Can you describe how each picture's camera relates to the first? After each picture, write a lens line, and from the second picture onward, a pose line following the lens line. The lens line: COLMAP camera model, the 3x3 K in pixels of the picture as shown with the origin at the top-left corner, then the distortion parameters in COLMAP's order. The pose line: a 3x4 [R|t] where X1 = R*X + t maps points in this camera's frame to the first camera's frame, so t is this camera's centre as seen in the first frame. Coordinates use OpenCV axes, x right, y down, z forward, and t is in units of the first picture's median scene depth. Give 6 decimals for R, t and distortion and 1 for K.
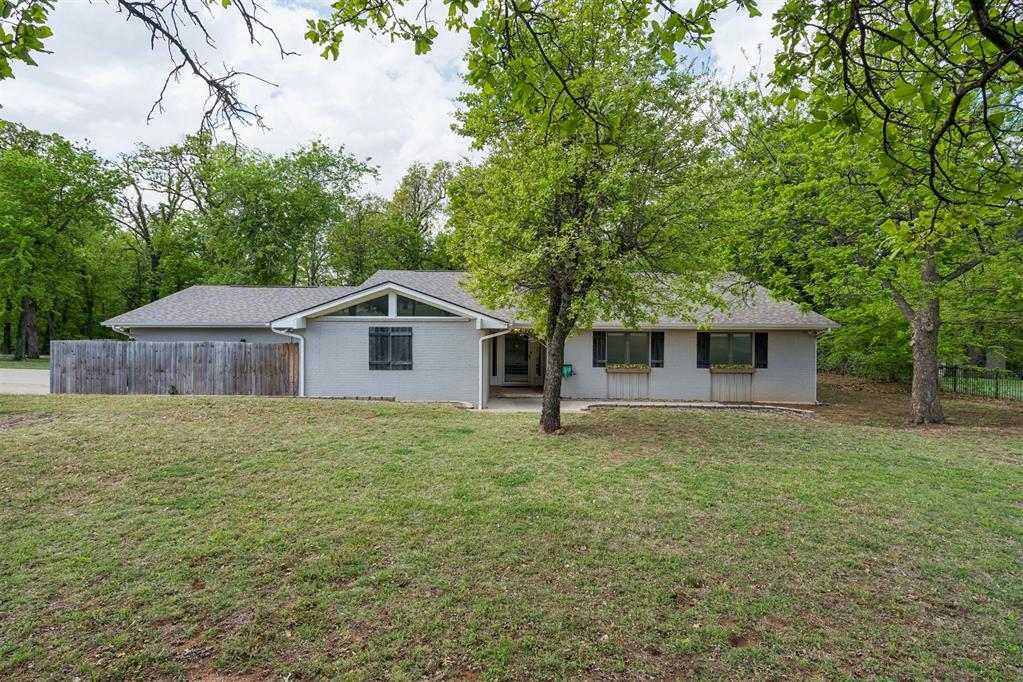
lens RADIAL K [[500.5, 0, 511.6], [0, 500.5, 335.4], [0, 0, 1]] dist [0.003547, 0.000255]
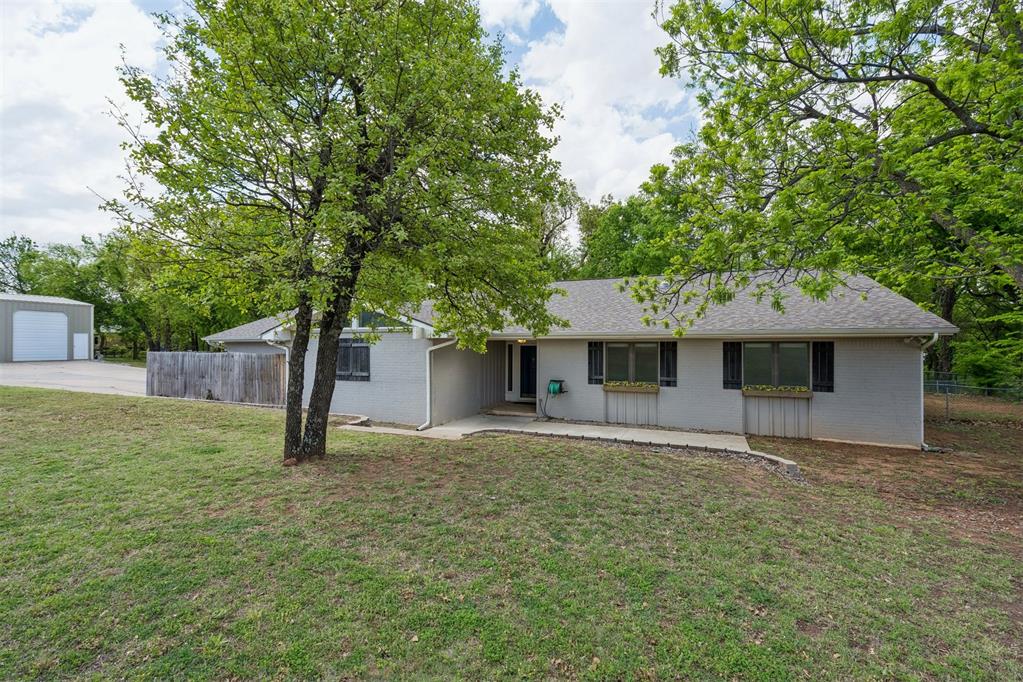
lens RADIAL K [[459.2, 0, 511.0], [0, 459.2, 347.9], [0, 0, 1]] dist [-0.003487, -0.000226]
pose [[0.922164, -0.003572, -0.386783, 0.343022], [-0.000808, 0.999937, -0.011161, 0.010900], [0.386799, 0.010605, 0.922103, 0.232851]]
